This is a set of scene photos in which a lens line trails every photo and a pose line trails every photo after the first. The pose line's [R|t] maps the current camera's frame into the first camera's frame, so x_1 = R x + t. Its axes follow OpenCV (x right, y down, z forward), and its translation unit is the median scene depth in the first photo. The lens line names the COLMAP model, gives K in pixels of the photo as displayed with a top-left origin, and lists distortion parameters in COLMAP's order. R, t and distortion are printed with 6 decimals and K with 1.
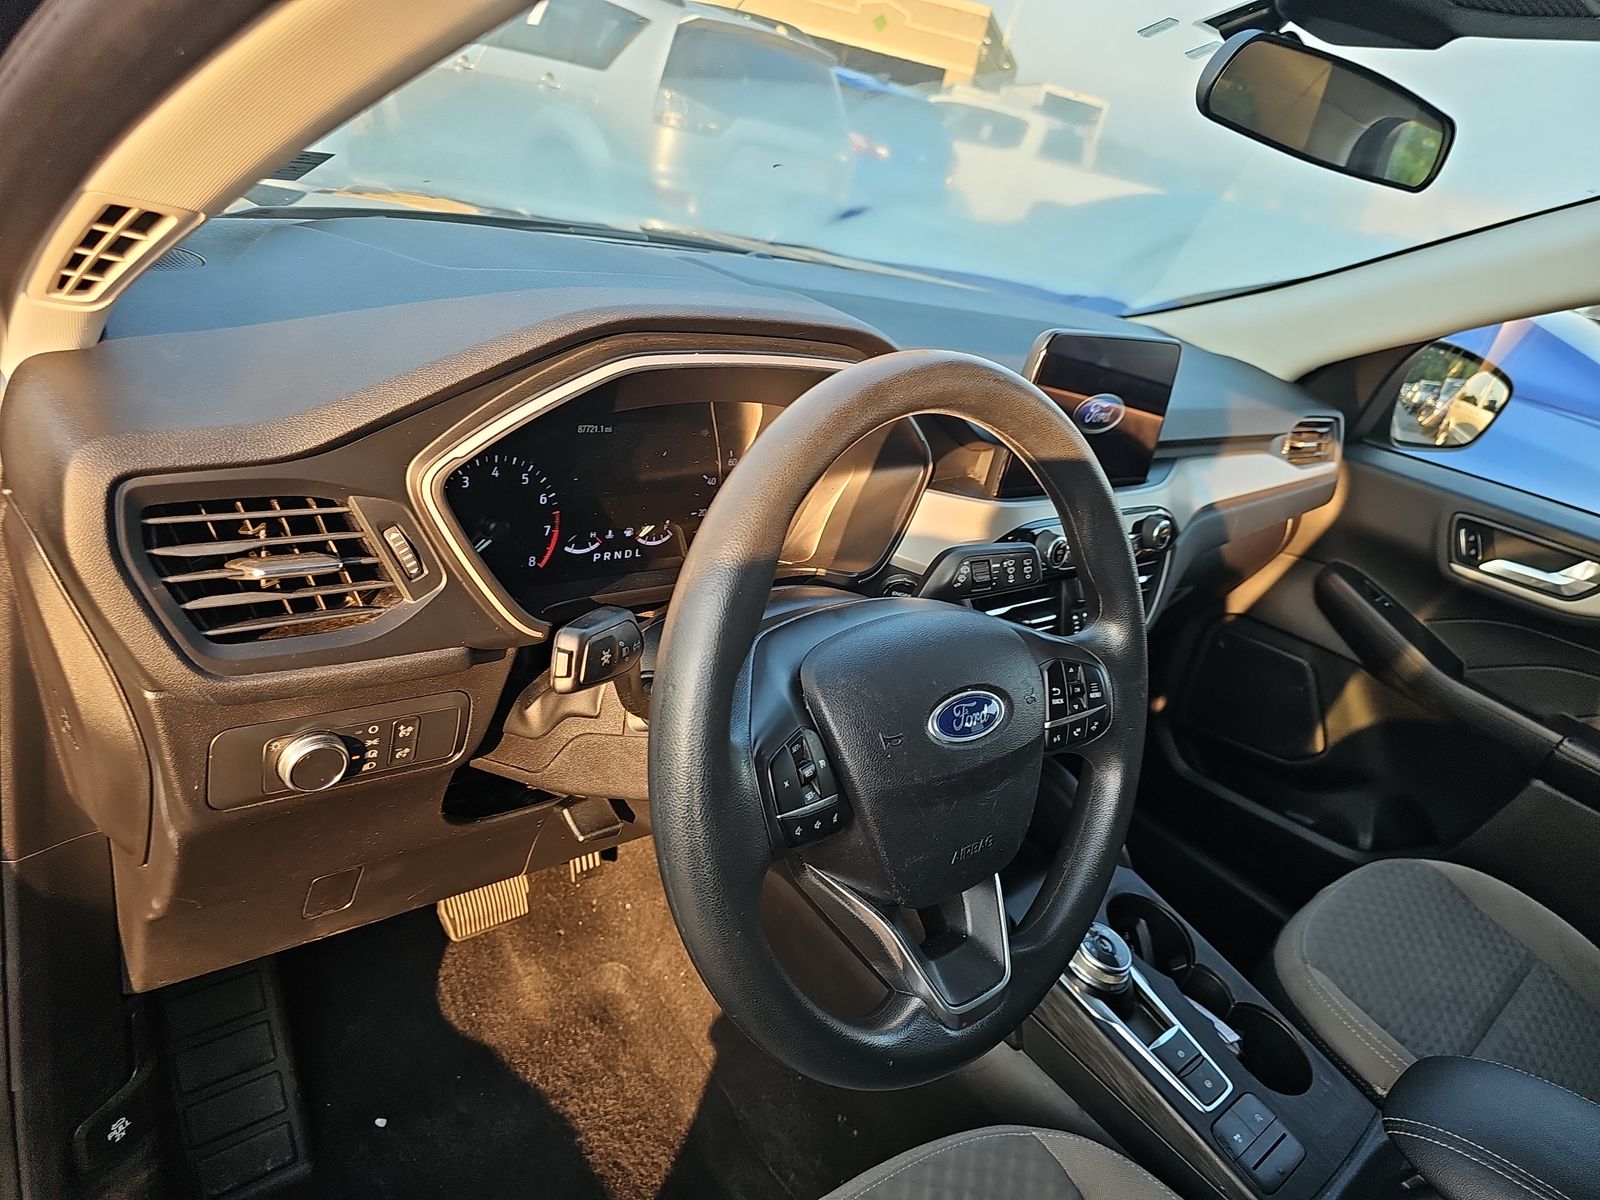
lens RADIAL K [[1083.4, 0, 772.1], [0, 1083.4, 594.0], [0, 0, 1]] dist [0.037718, -0.043418]
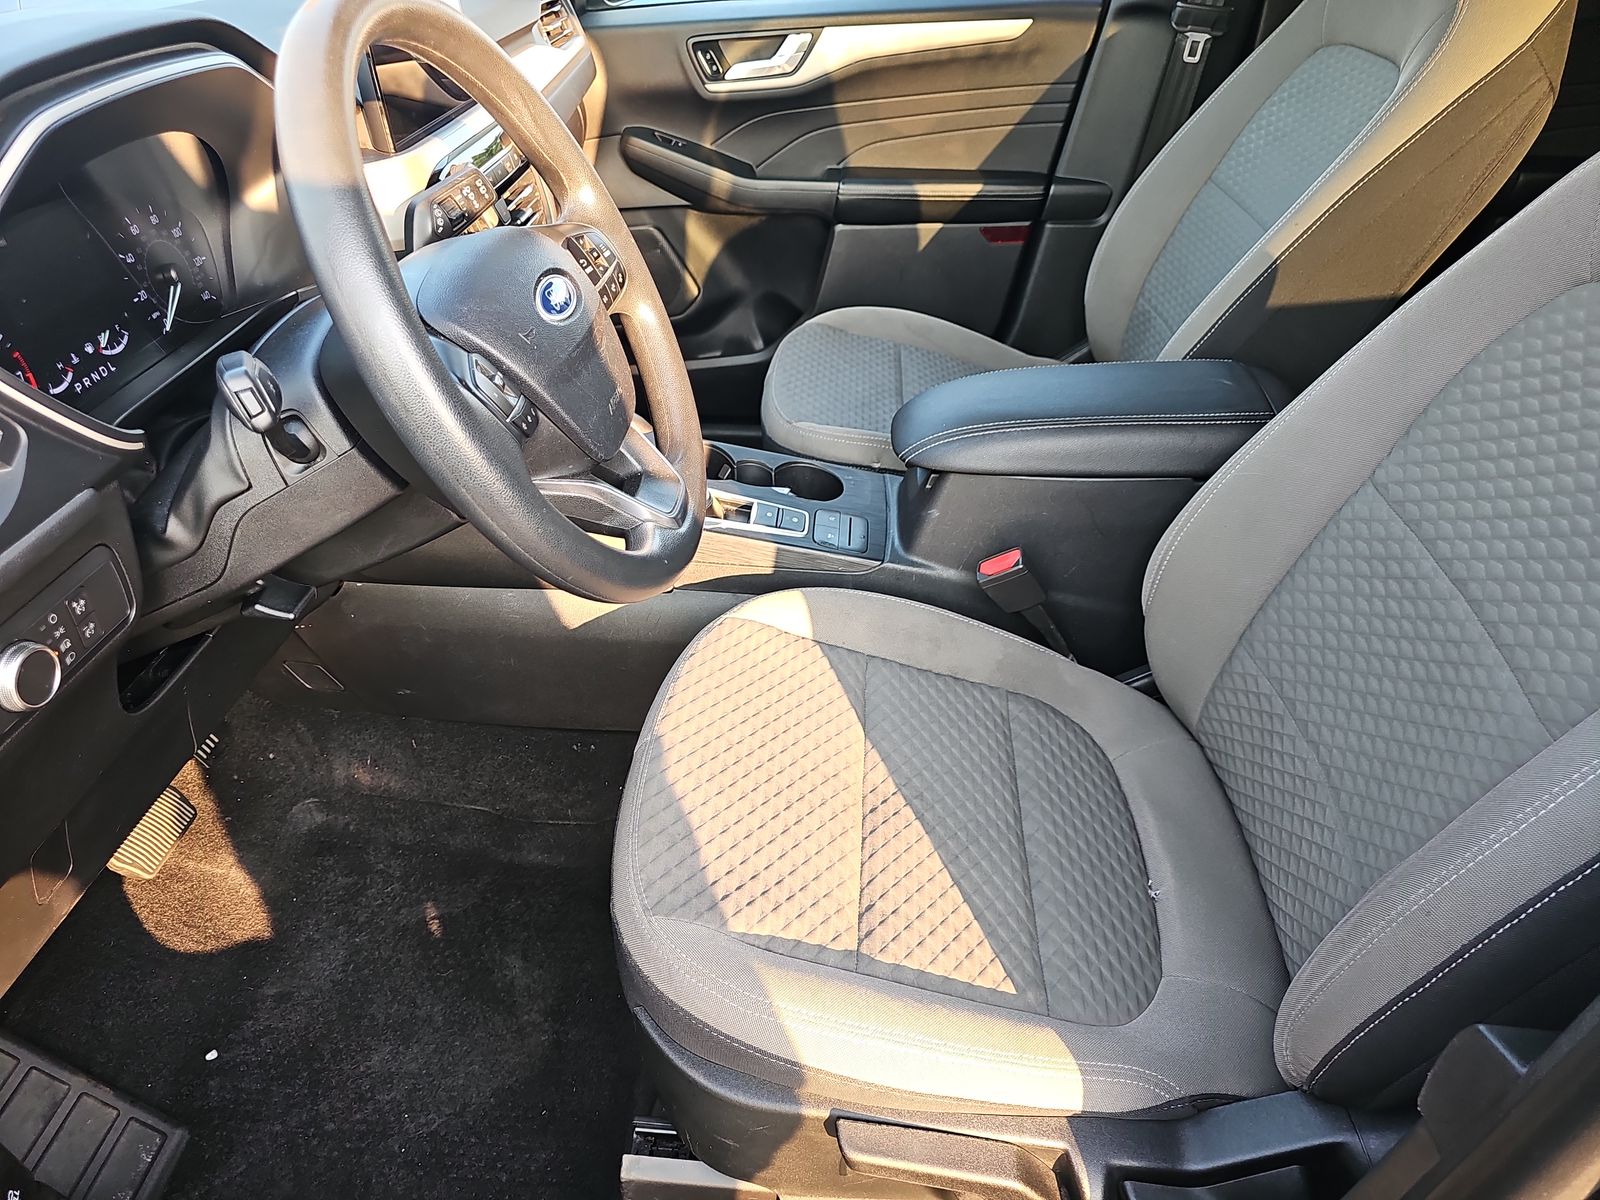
lens RADIAL K [[1083.4, 0, 804.1], [0, 1083.4, 614.8], [0, 0, 1]] dist [0.037718, -0.043418]
pose [[0.684576, -0.591919, 0.425426, -0.246222], [0.452671, 0.802659, 0.388366, 0.038011], [-0.571353, -0.073288, 0.817425, -0.102592]]
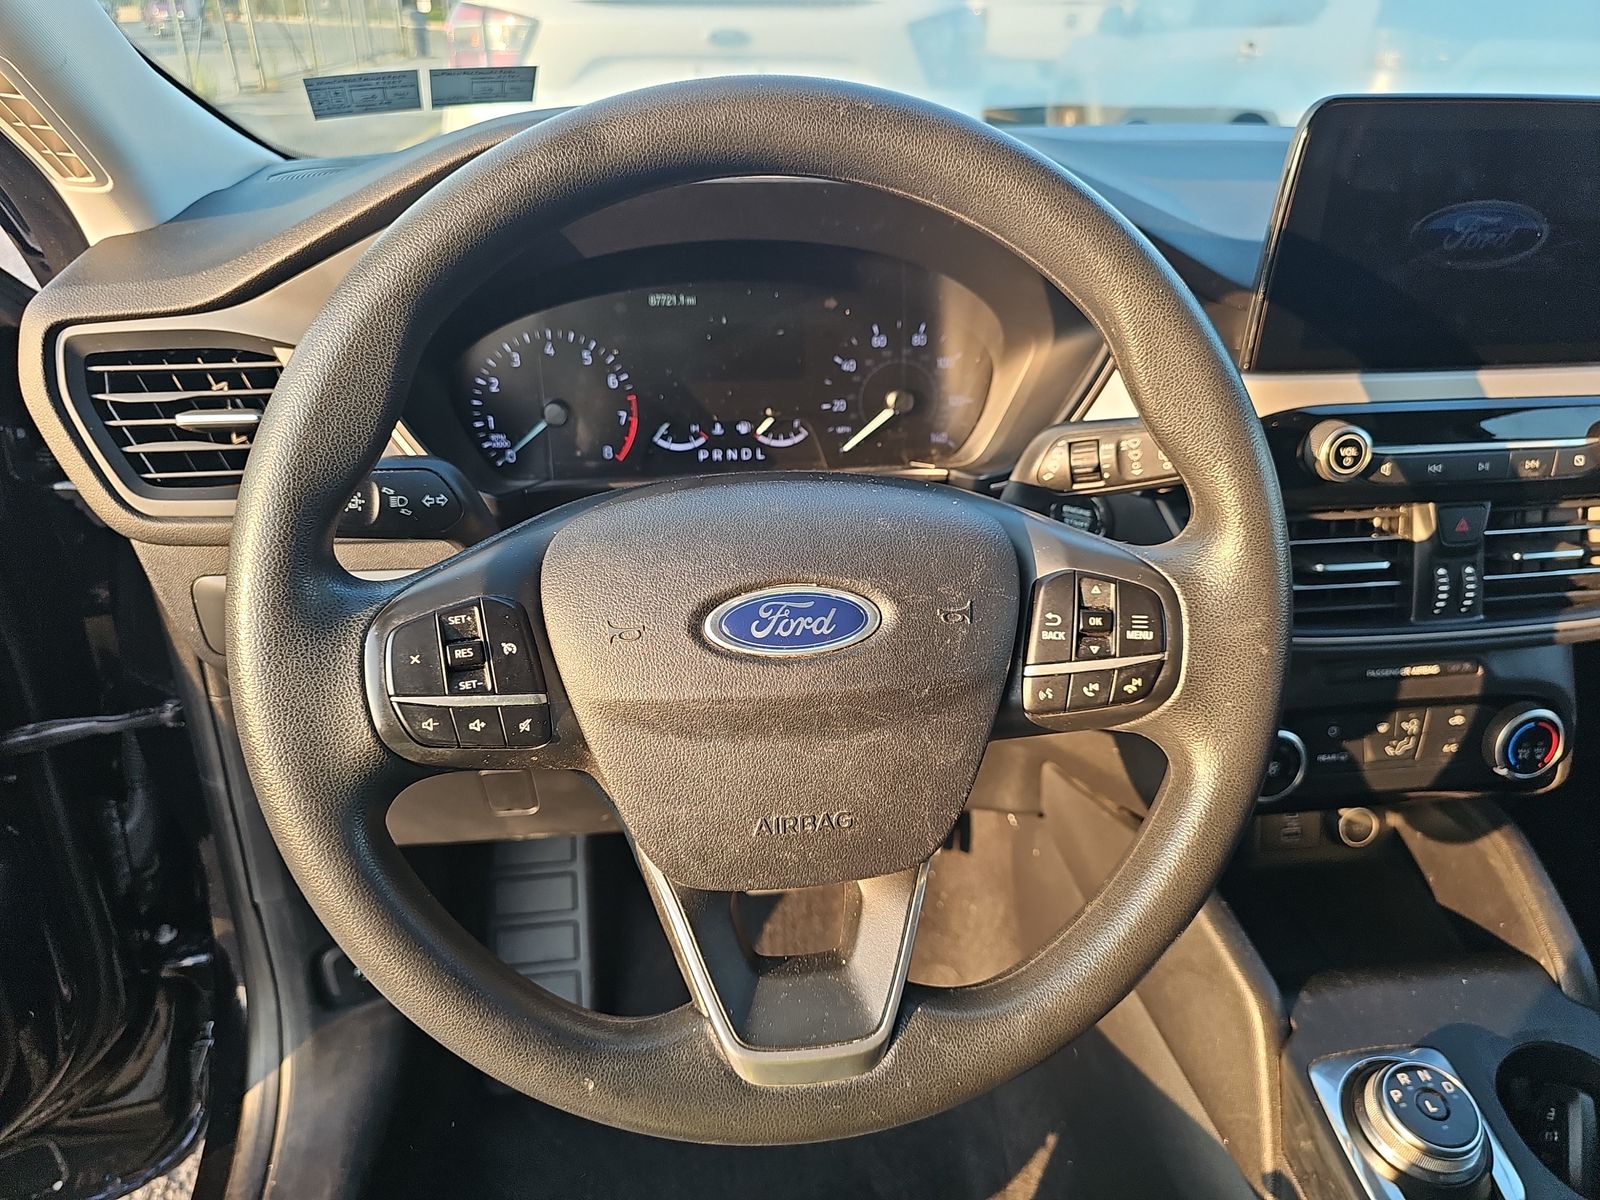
lens RADIAL K [[1083.4, 0, 813.7], [0, 1083.4, 599.5], [0, 0, 1]] dist [0.037718, -0.043418]
pose [[0.815721, 0.060957, -0.575225, 0.421166], [-0.066677, 0.997712, 0.011175, 0.066535], [0.574590, 0.029238, 0.817919, 0.337114]]
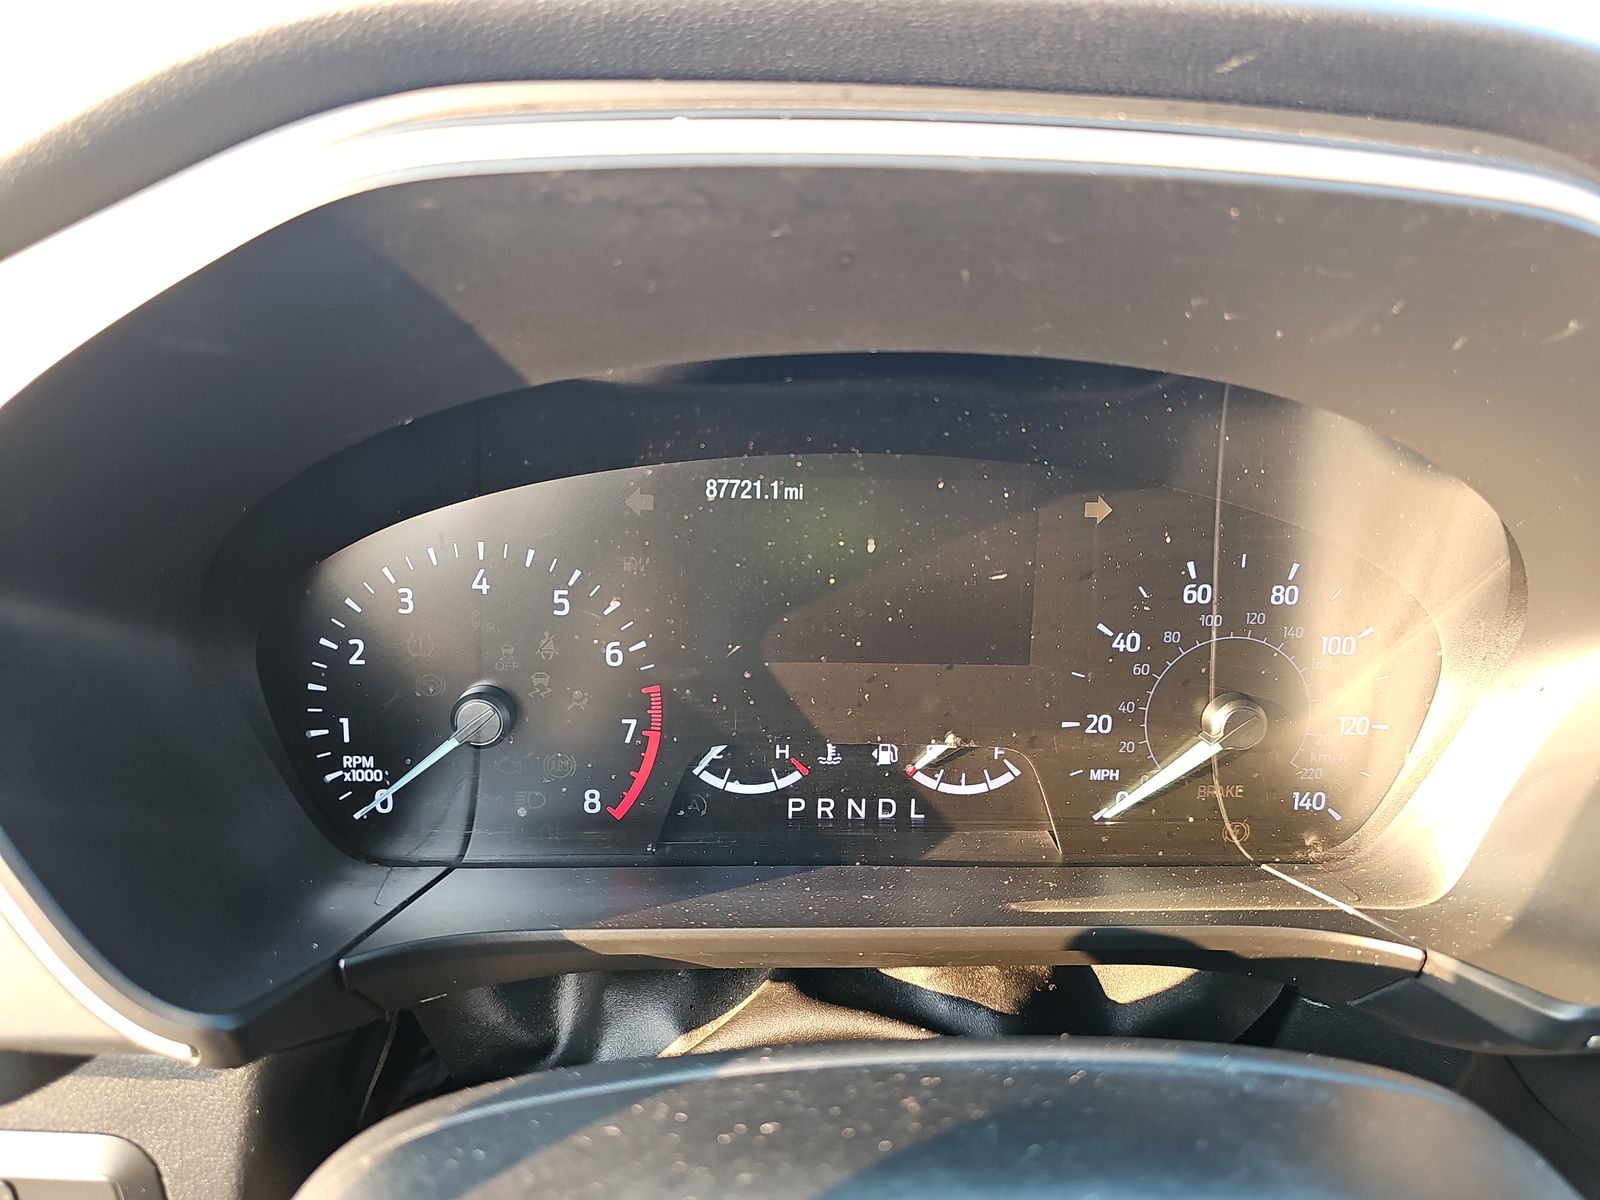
lens RADIAL K [[1083.4, 0, 794.0], [0, 1083.4, 594.4], [0, 0, 1]] dist [0.037718, -0.043418]
pose [[0.768915, 0.021610, -0.638986, 0.099323], [-0.127329, 0.984584, -0.119921, -0.063872], [0.626544, 0.173571, 0.759813, 0.670469]]
